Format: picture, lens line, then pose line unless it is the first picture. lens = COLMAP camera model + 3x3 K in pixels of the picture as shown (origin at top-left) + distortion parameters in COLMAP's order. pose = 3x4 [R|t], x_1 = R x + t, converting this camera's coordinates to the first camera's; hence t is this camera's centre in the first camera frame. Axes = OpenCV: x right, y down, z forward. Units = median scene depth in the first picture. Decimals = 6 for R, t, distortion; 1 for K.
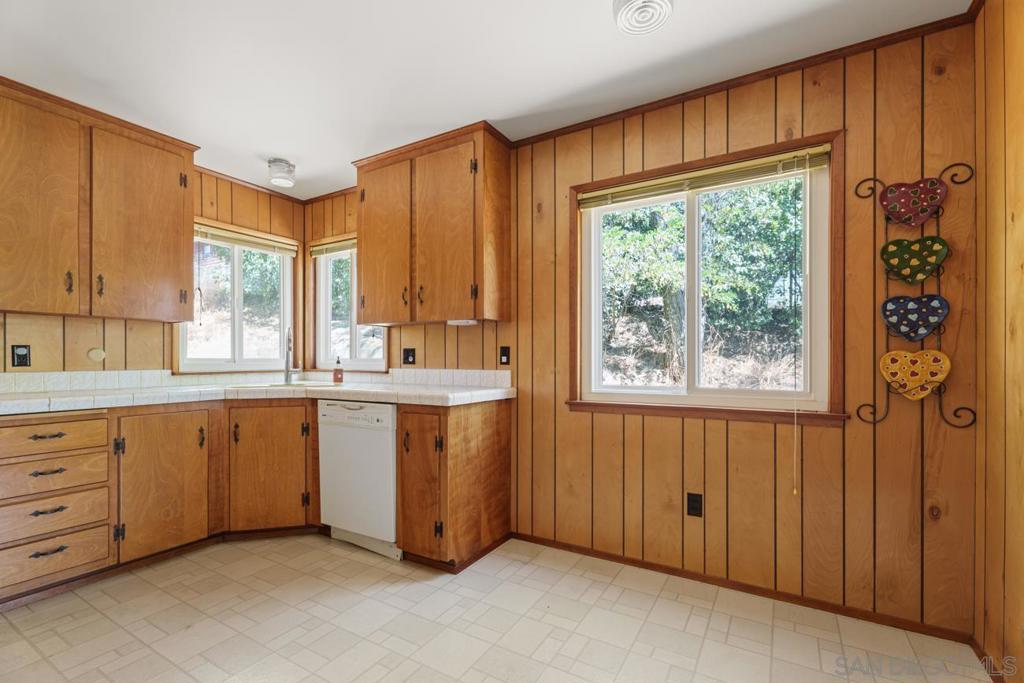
lens RADIAL K [[460.4, 0, 509.0], [0, 460.4, 360.9], [0, 0, 1]] dist [-0.001384, -0.000100]
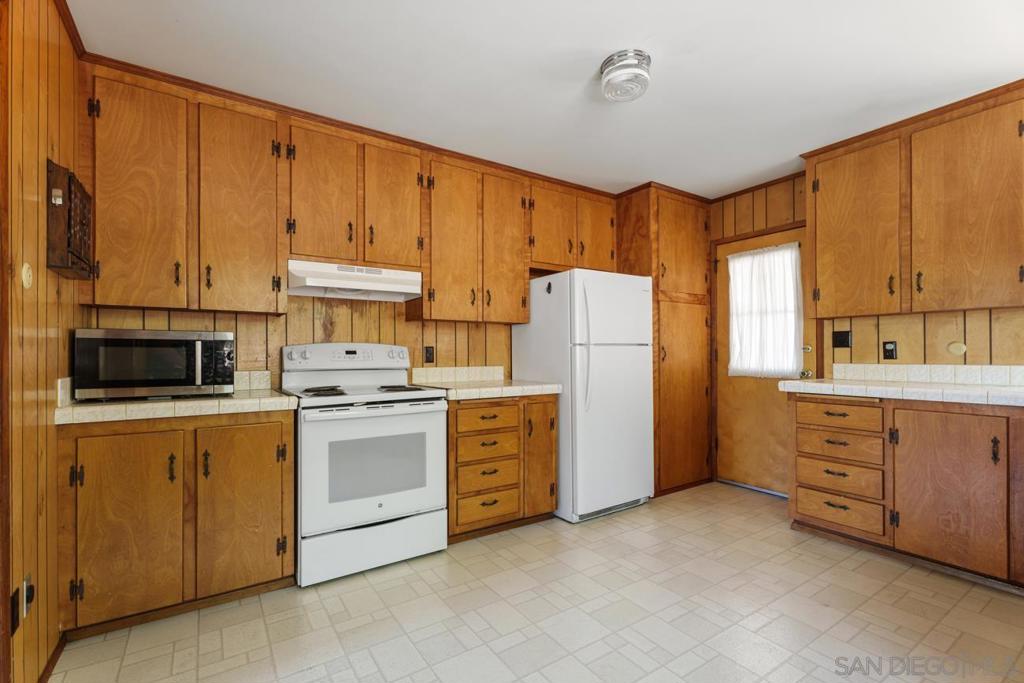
lens RADIAL K [[456.4, 0, 508.3], [0, 456.4, 353.2], [0, 0, 1]] dist [0.001865, 0.000520]
pose [[-0.430482, 0.000274, -0.902599, 0.441337], [0.000608, 1.000000, 0.000013, -0.004237], [0.902599, -0.000544, -0.430482, 0.608982]]
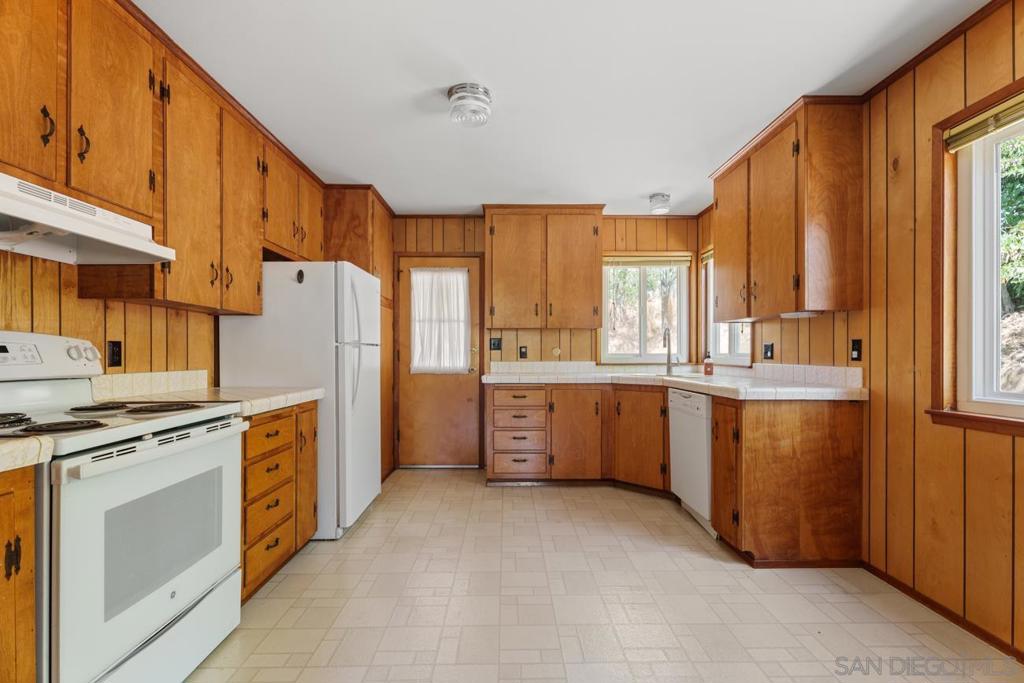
lens RADIAL K [[458.1, 0, 511.4], [0, 458.1, 355.4], [0, 0, 1]] dist [0.001727, 0.000321]
pose [[0.524078, 0.002544, -0.851667, 0.436789], [-0.002835, 0.999995, 0.001242, -0.000978], [0.851666, 0.001763, 0.524083, 0.019935]]
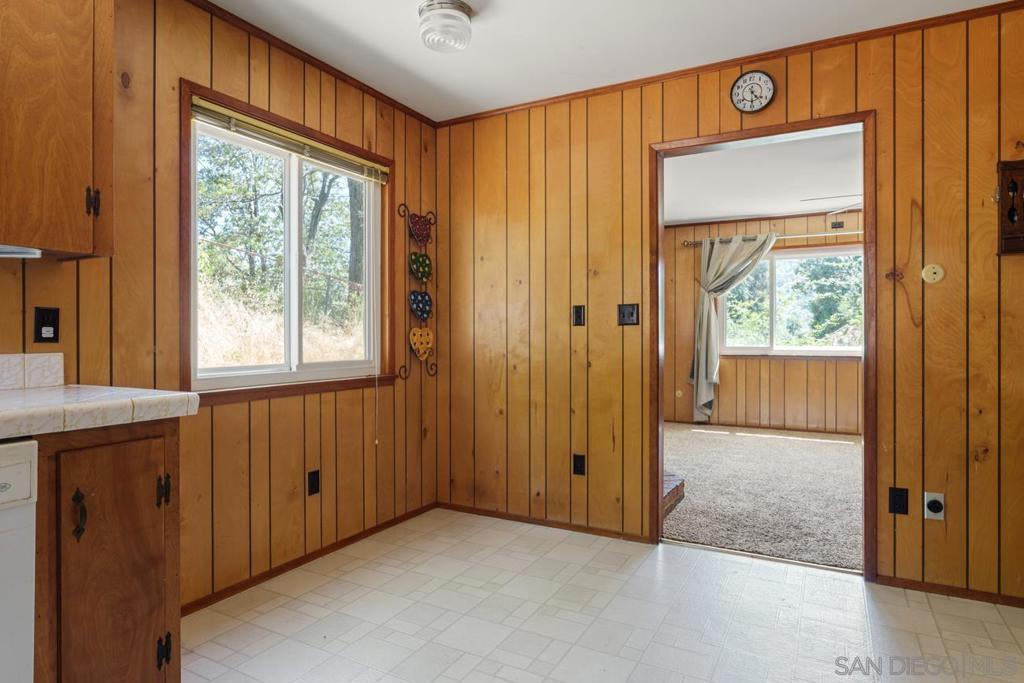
lens RADIAL K [[589.6, 0, 511.3], [0, 589.6, 336.8], [0, 0, 1]] dist [-0.000450, -0.000157]
pose [[-0.040311, -0.002856, 0.999183, -0.799460], [0.003640, 0.999989, 0.003005, 0.001713], [-0.999181, 0.003758, -0.040300, 0.586249]]
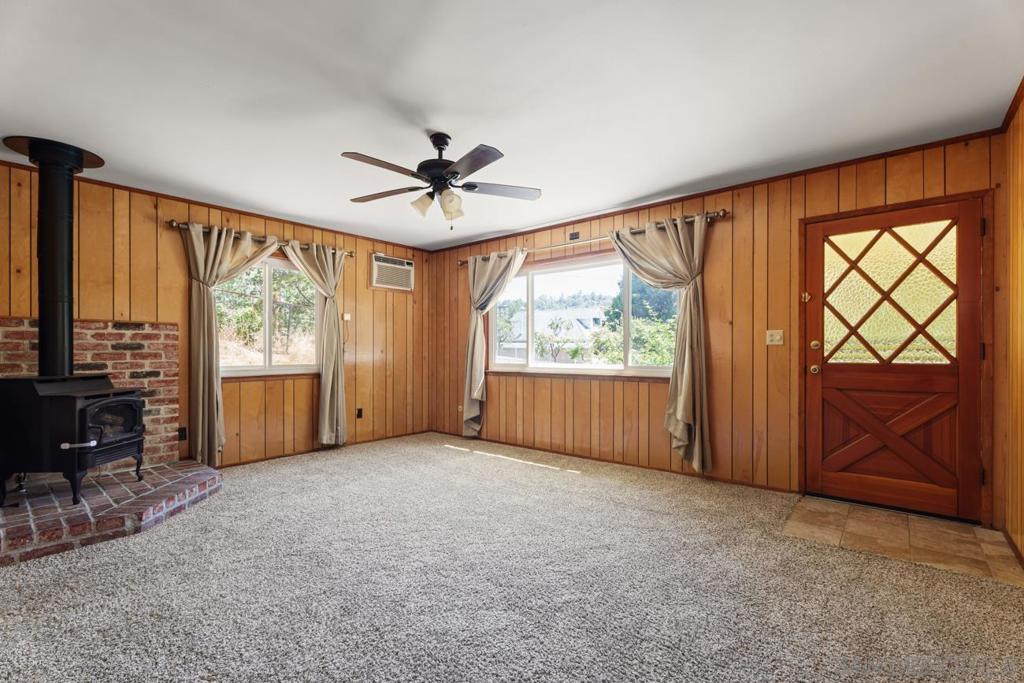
lens RADIAL K [[456.4, 0, 508.3], [0, 456.4, 353.2], [0, 0, 1]] dist [0.001865, 0.000520]
pose [[0.162154, -0.005587, 0.986750, -0.200829], [0.003737, 0.999980, 0.005048, 0.002035], [-0.986758, 0.002869, 0.162171, -0.973008]]
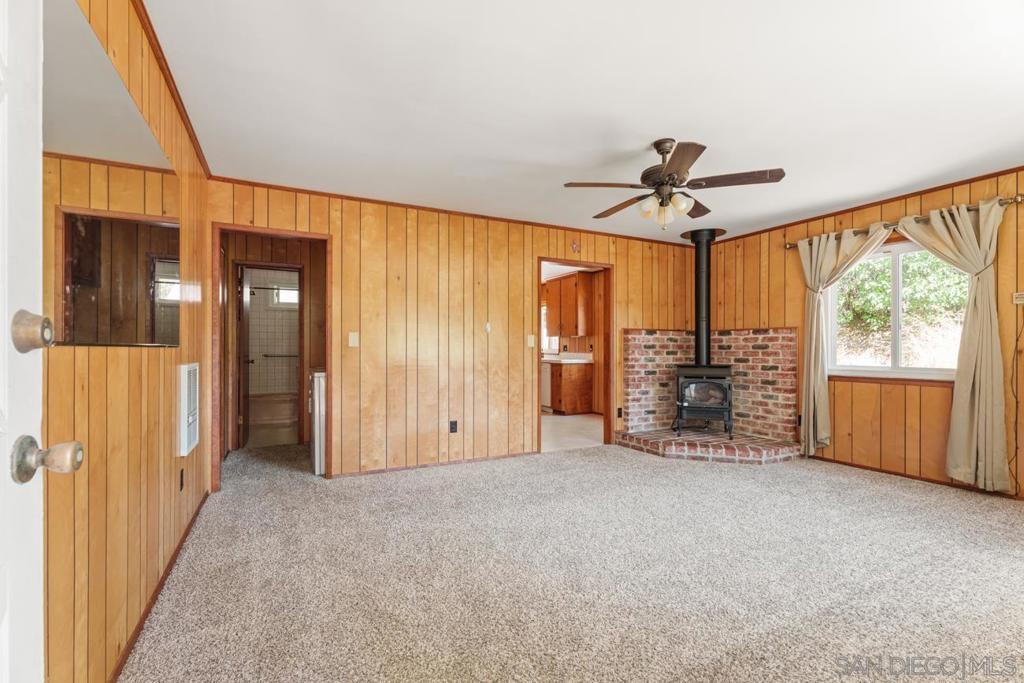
lens RADIAL K [[453.3, 0, 515.7], [0, 453.3, 347.0], [0, 0, 1]] dist [-0.001239, 0.000571]
pose [[0.853528, -0.000529, -0.521047, 1.185307], [-0.002701, 0.999982, -0.005441, -0.001947], [0.521040, 0.006051, 0.853511, -1.808535]]
